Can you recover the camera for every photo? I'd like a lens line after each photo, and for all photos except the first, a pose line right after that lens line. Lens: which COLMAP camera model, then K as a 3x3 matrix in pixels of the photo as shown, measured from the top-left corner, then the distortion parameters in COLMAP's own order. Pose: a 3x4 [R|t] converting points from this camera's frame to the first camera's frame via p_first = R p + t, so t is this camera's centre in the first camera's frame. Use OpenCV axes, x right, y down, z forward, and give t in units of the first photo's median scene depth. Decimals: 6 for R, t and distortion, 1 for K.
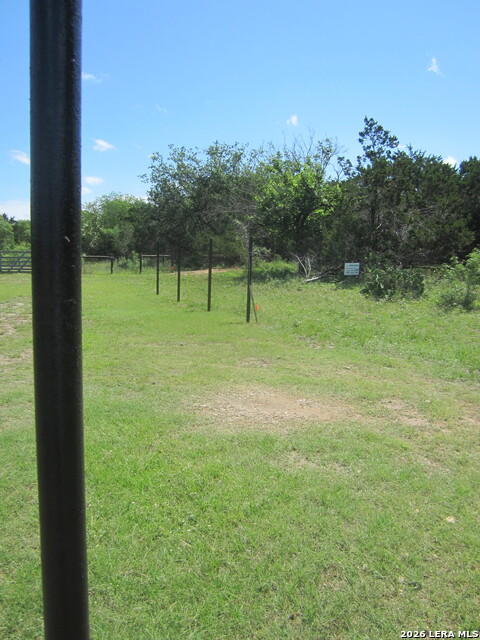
lens RADIAL K [[516.9, 0, 240.0], [0, 516.9, 320.0], [0, 0, 1]] dist [-0.066265, 0.018205]
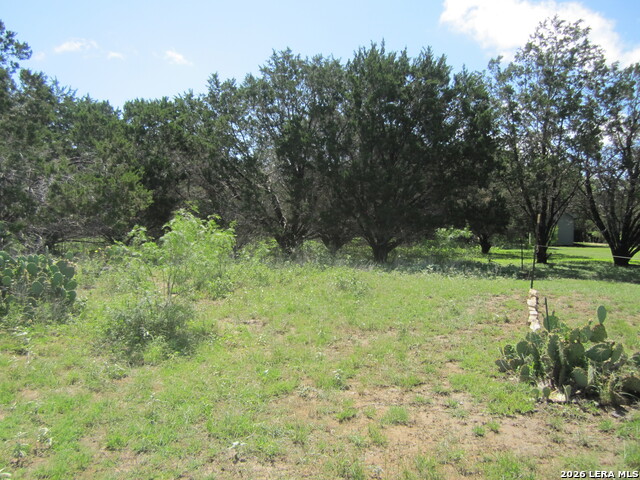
lens RADIAL K [[516.9, 0, 320.0], [0, 516.9, 240.0], [0, 0, 1]] dist [-0.066265, 0.018205]
pose [[0.714991, -0.023729, 0.698730, 0.113675], [0.091028, 0.994076, -0.059387, -0.037213], [-0.693182, 0.106065, 0.712916, 0.296327]]
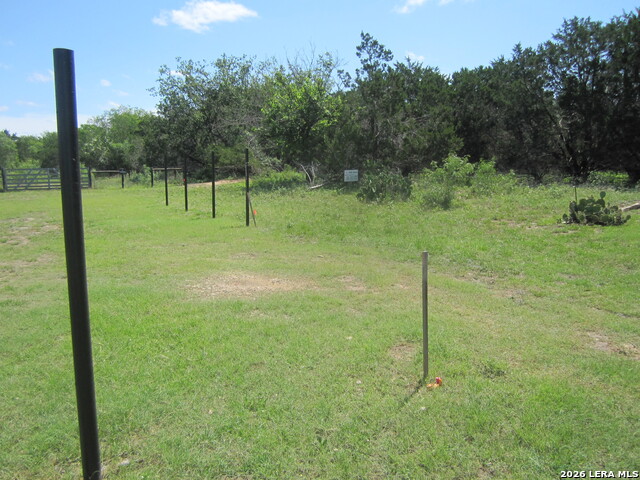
lens RADIAL K [[516.9, 0, 320.0], [0, 516.9, 240.0], [0, 0, 1]] dist [-0.066265, 0.018205]
pose [[0.992415, -0.043099, 0.115130, 0.017685], [0.040900, 0.998934, 0.021397, 0.007468], [-0.115930, -0.016526, 0.993120, -0.051357]]
